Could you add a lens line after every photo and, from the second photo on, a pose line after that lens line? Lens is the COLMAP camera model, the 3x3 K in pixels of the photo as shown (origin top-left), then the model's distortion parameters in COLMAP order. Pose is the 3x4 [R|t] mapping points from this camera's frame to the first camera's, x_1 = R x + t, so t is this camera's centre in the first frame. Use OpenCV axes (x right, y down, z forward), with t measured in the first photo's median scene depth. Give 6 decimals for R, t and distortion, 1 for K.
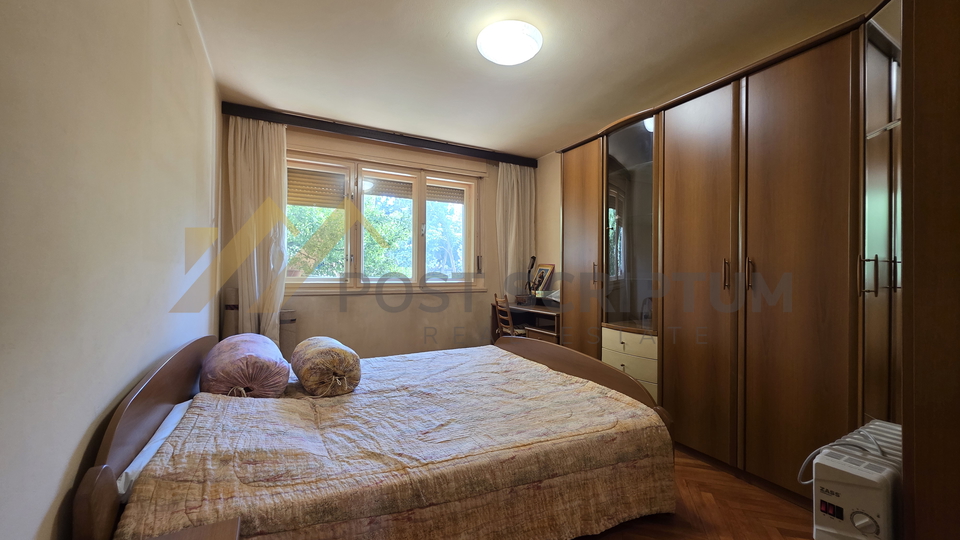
lens RADIAL K [[384.3, 0, 484.7], [0, 384.3, 271.9], [0, 0, 1]] dist [-0.000402, -0.000123]
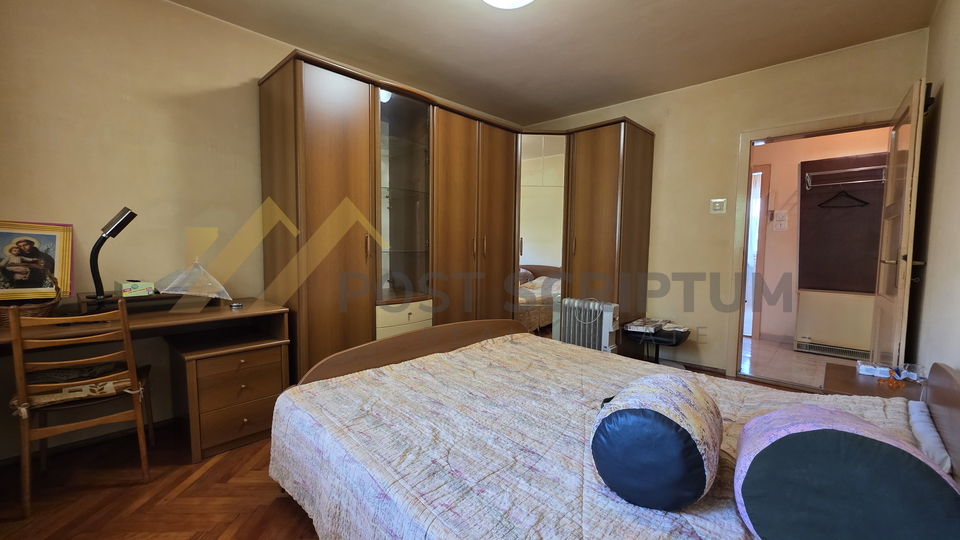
lens RADIAL K [[384.3, 0, 484.7], [0, 384.3, 271.9], [0, 0, 1]] dist [-0.000402, -0.000123]
pose [[-0.320093, -0.087288, 0.943356, -0.742849], [-0.030995, 0.996178, 0.081658, -0.023393], [-0.946879, -0.003101, -0.321575, 1.238987]]
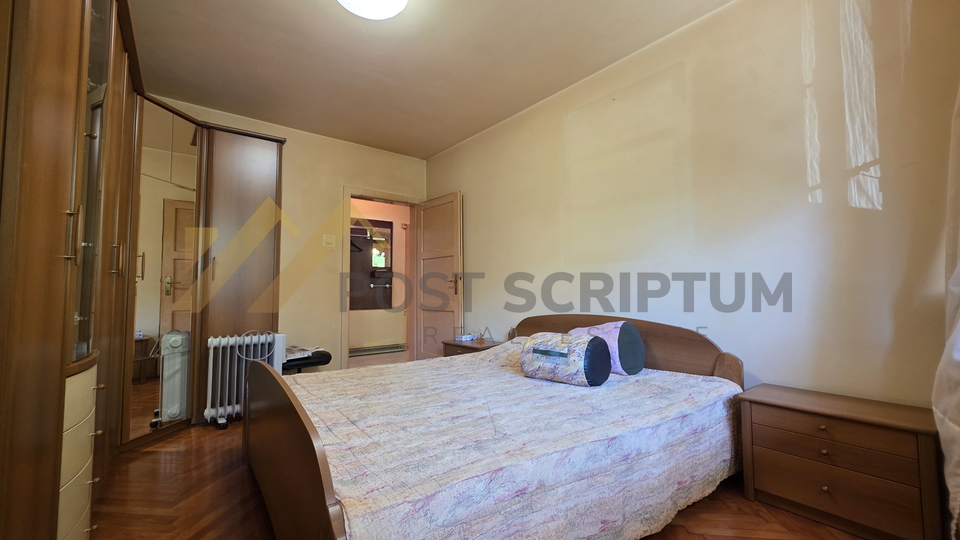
lens RADIAL K [[384.3, 0, 484.7], [0, 384.3, 271.9], [0, 0, 1]] dist [-0.000402, -0.000123]
pose [[-0.983857, -0.012098, -0.178549, -0.017266], [0.000664, 0.997459, -0.071244, 0.080294], [0.178957, -0.070212, -0.981348, 1.726496]]
